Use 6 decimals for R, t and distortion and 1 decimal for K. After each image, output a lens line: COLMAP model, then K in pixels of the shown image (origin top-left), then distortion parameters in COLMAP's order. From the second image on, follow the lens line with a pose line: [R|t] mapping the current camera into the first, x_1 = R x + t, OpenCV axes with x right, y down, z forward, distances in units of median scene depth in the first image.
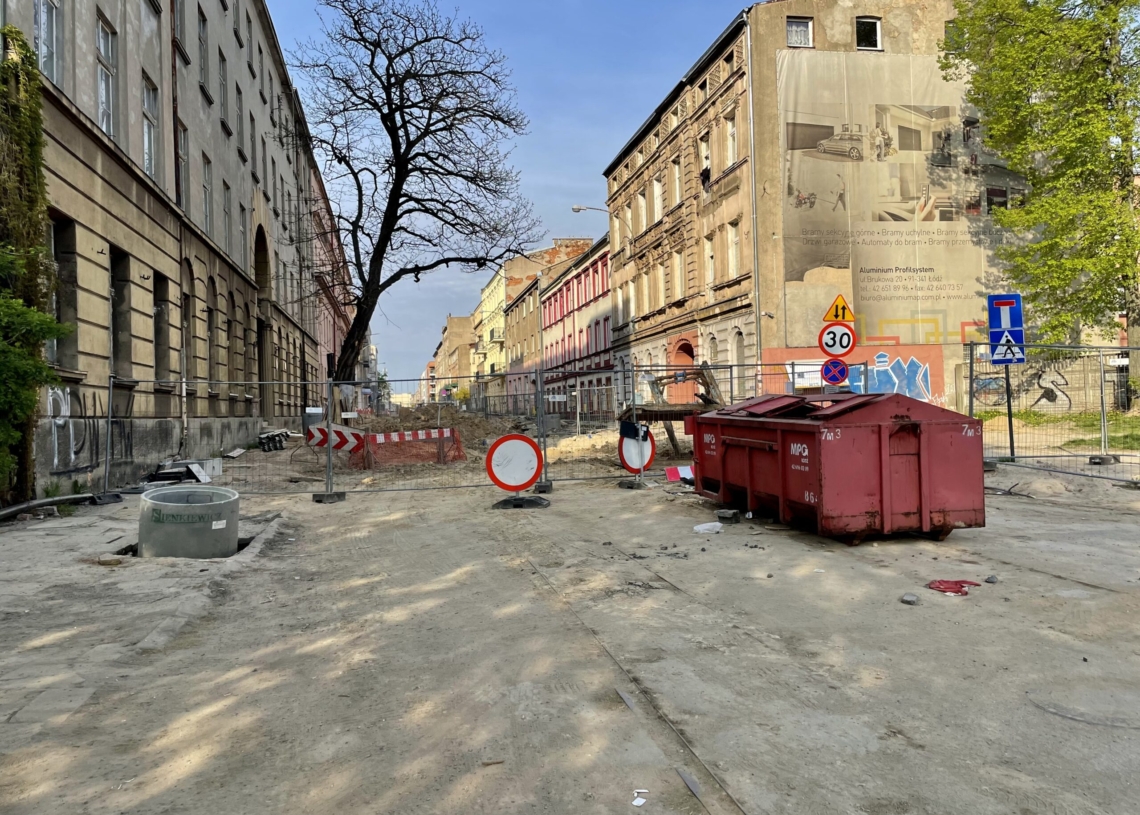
lens RADIAL K [[848.2, 0, 570.0], [0, 848.2, 407.5], [0, 0, 1]] dist [0.089062, -0.103734]
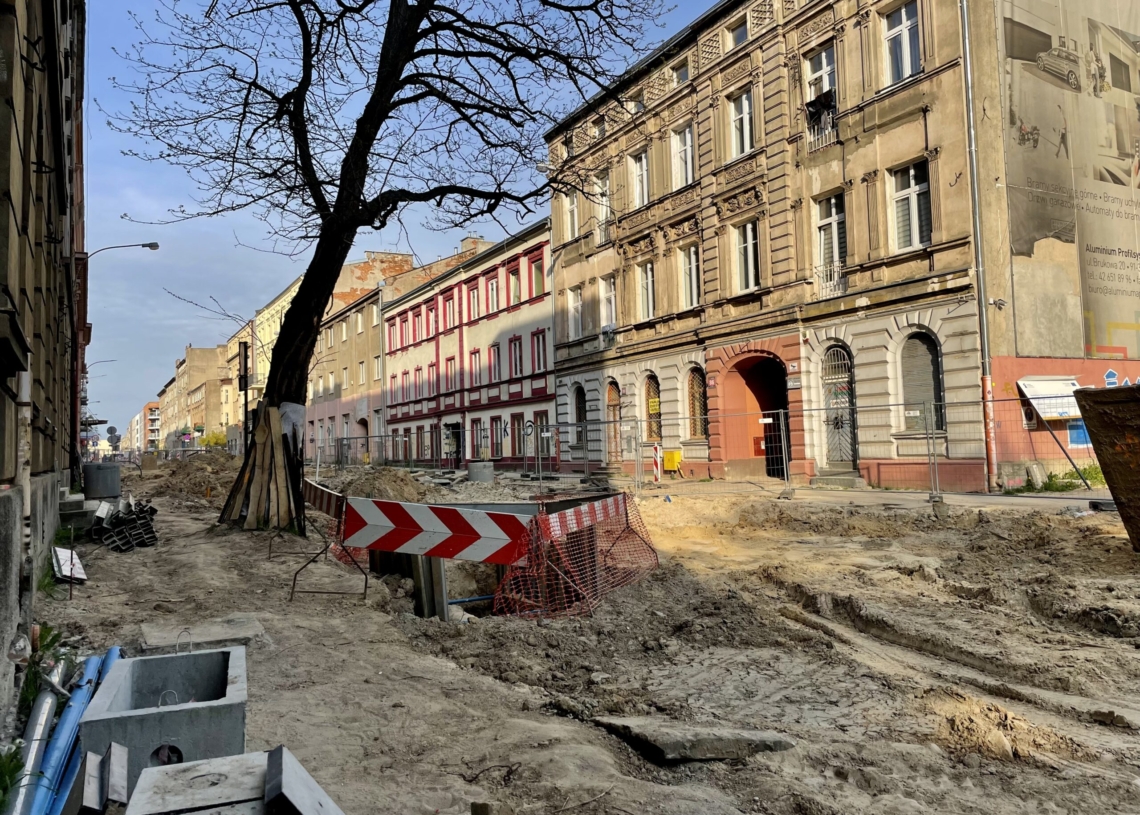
lens RADIAL K [[848.2, 0, 570.0], [0, 848.2, 407.5], [0, 0, 1]] dist [0.089062, -0.103734]
pose [[0.952287, 0.014029, 0.304882, -0.240785], [0.002868, 0.998488, -0.054904, 0.002560], [-0.305191, 0.053159, 0.950806, 0.446970]]
